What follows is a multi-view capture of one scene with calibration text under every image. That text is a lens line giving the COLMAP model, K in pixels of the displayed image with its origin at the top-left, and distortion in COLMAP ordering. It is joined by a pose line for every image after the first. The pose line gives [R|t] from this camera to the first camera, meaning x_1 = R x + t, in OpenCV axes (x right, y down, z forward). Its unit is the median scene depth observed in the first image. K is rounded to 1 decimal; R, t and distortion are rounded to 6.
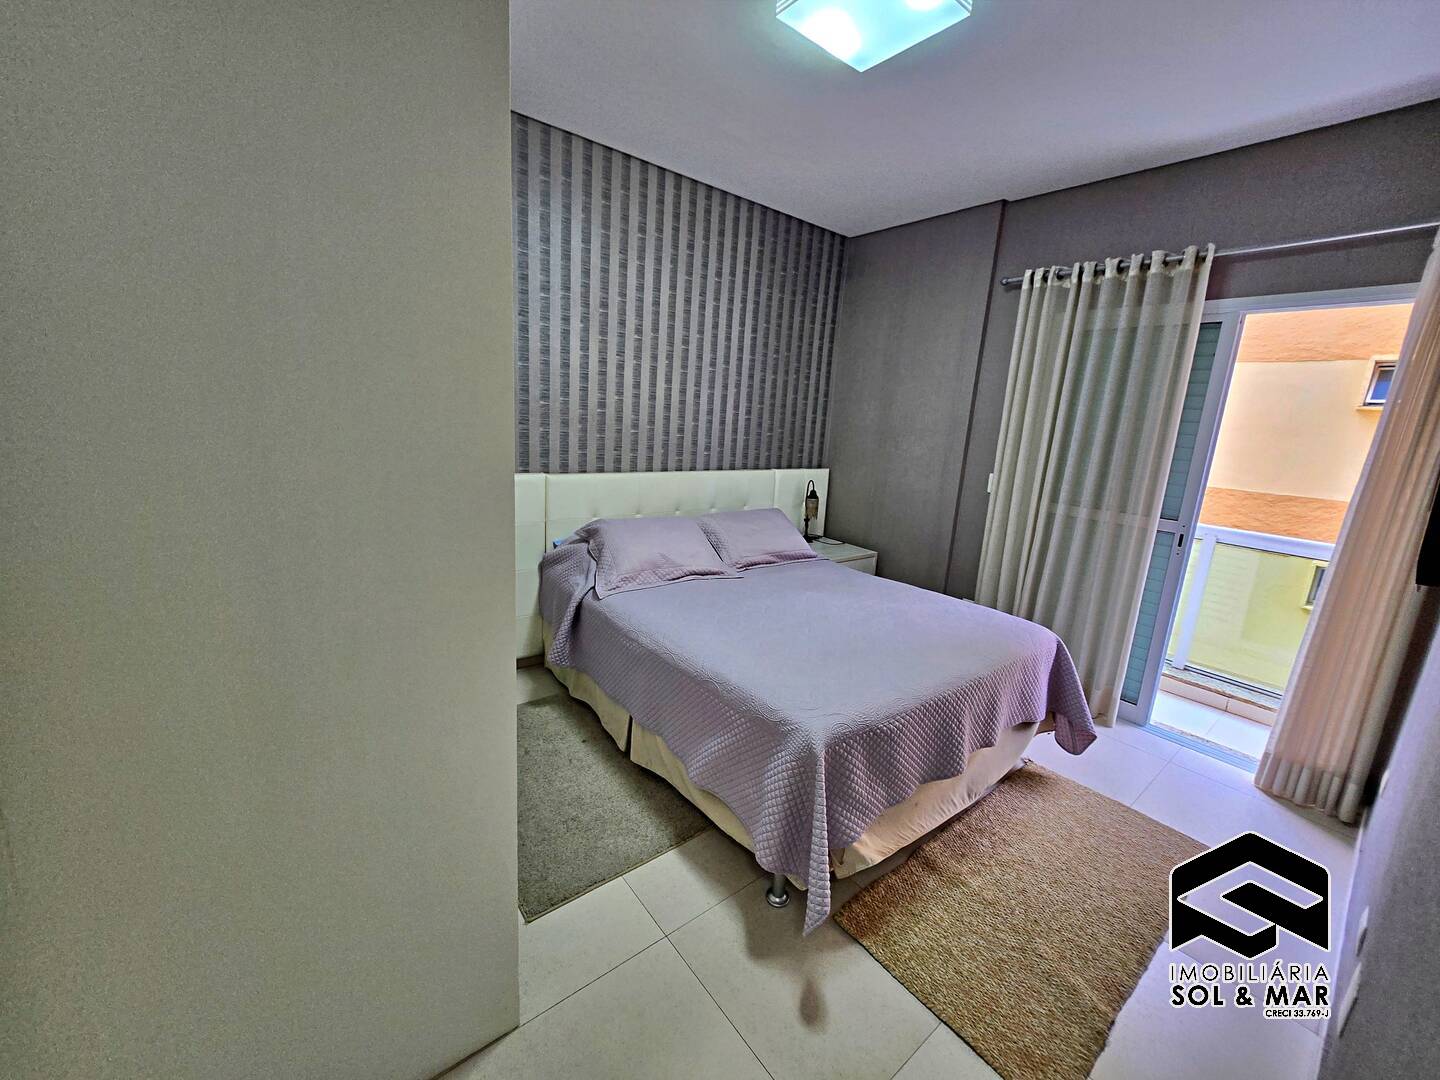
lens RADIAL K [[563.4, 0, 720.8], [0, 563.4, 533.9], [0, 0, 1]] dist [0.005291, -0.003181]
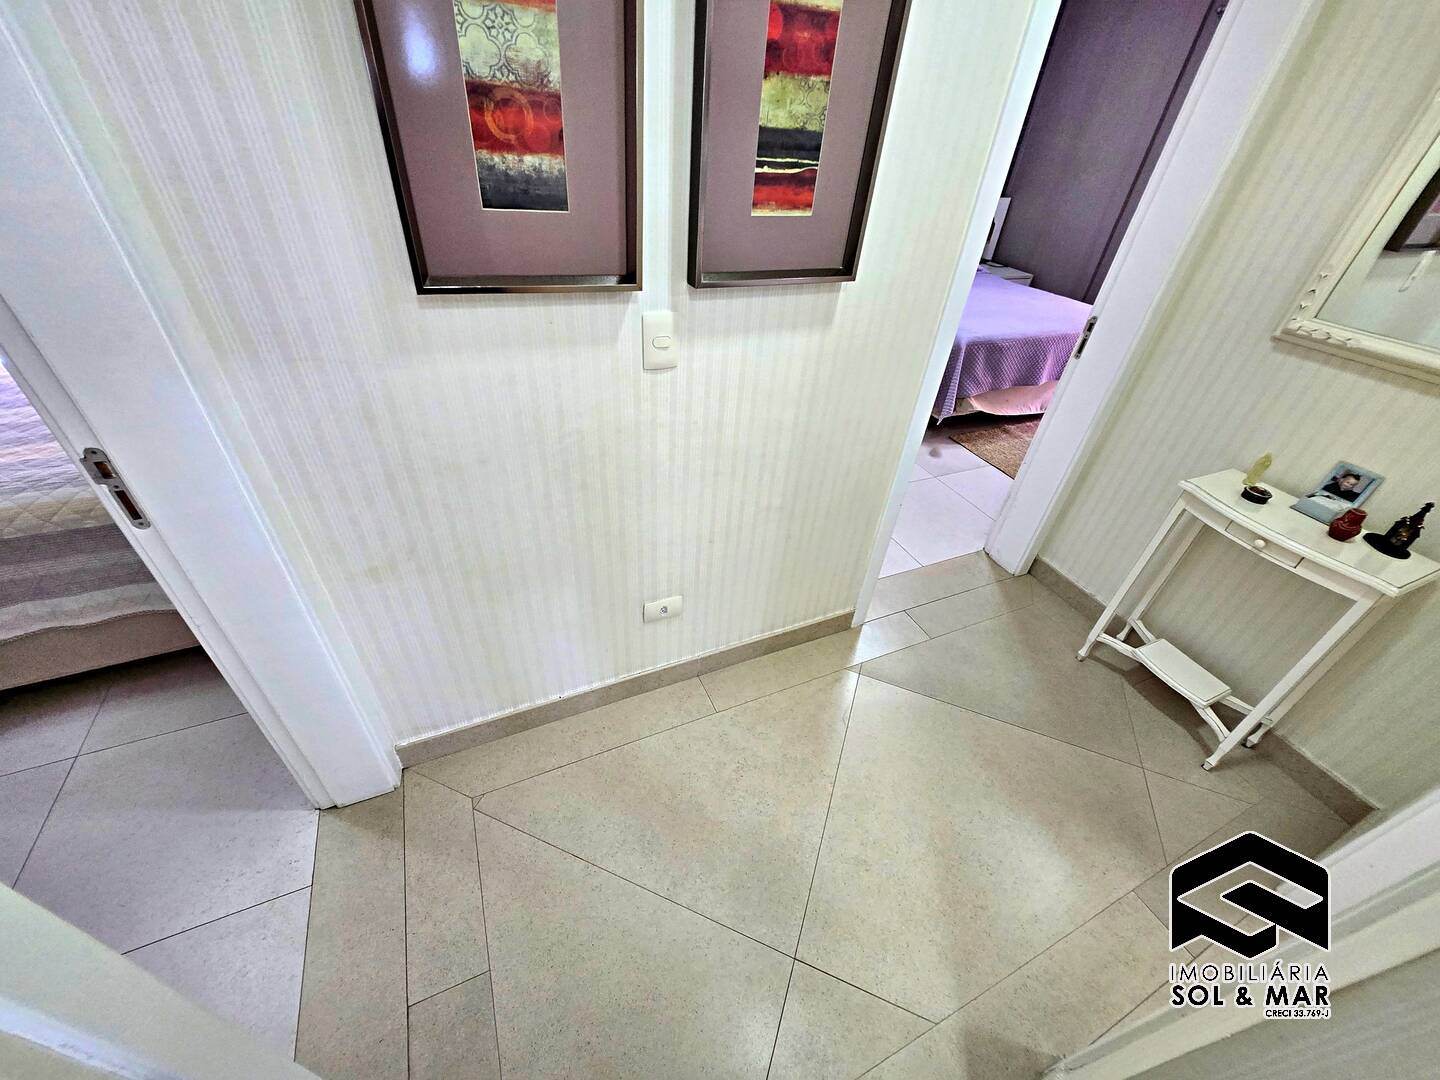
lens RADIAL K [[563.4, 0, 714.7], [0, 563.4, 527.2], [0, 0, 1]] dist [0.005291, -0.003181]
pose [[0.968971, 0.153288, -0.193901, -0.102582], [-0.062946, 0.911640, 0.406140, 0.100699], [0.239024, -0.381333, 0.893002, -0.658576]]
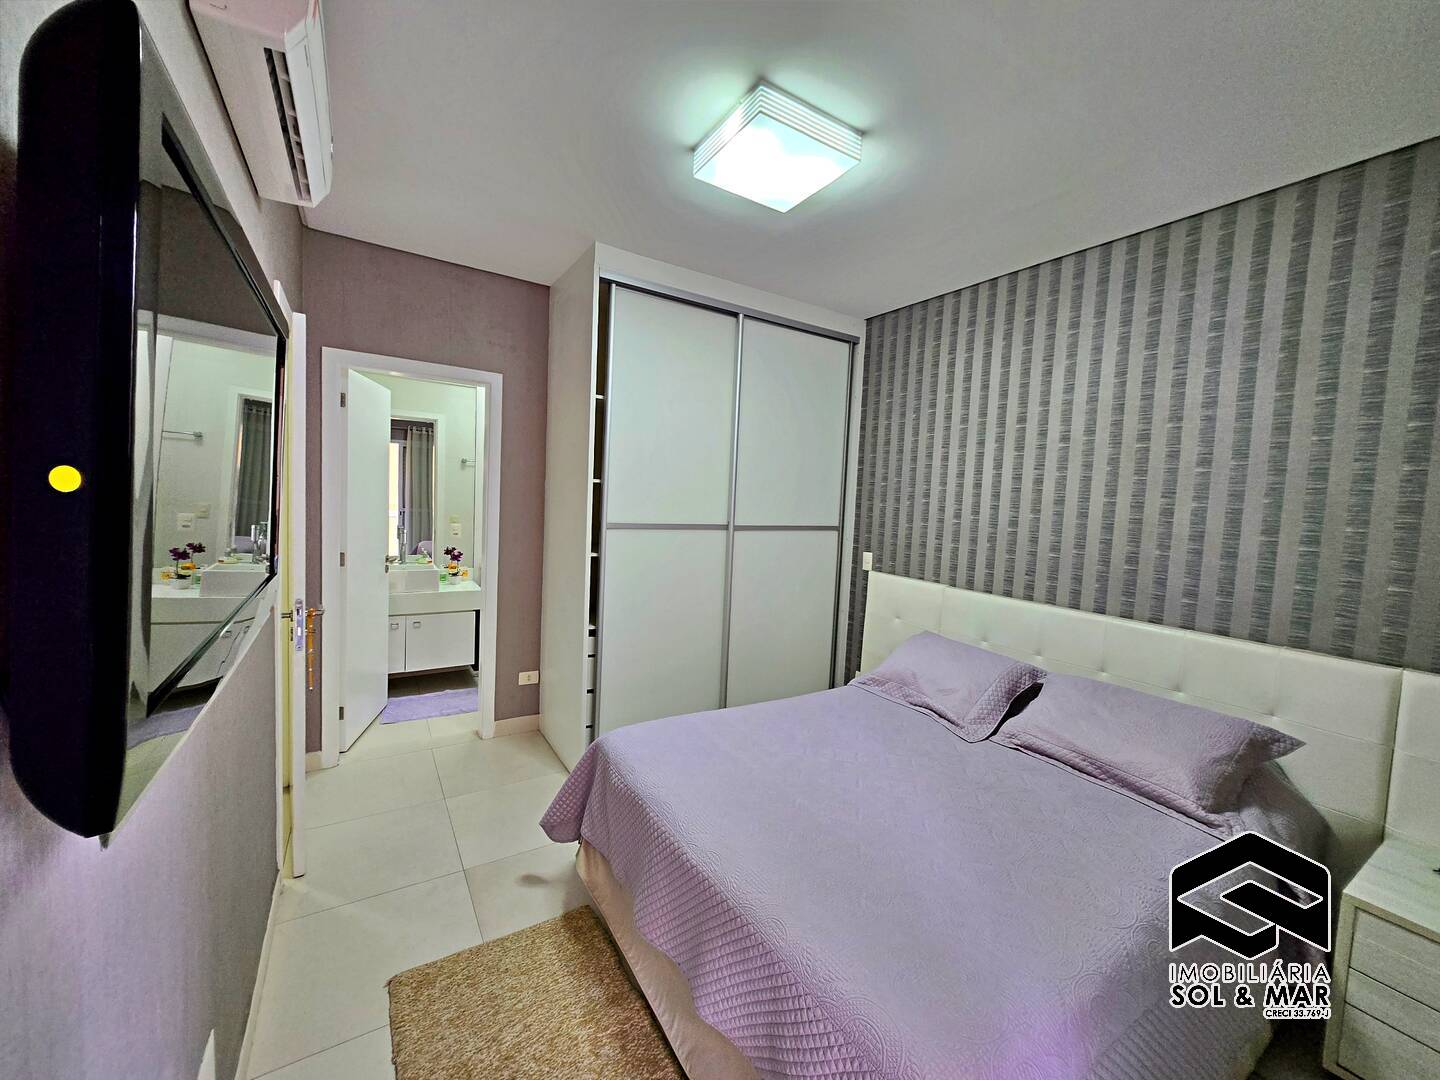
lens RADIAL K [[563.4, 0, 717.0], [0, 563.4, 535.1], [0, 0, 1]] dist [0.005291, -0.003181]
pose [[-0.107801, -0.003970, -0.994165, 0.745478], [-0.268741, 0.962880, 0.025296, -0.103932], [0.957161, 0.269900, -0.104867, 0.635204]]
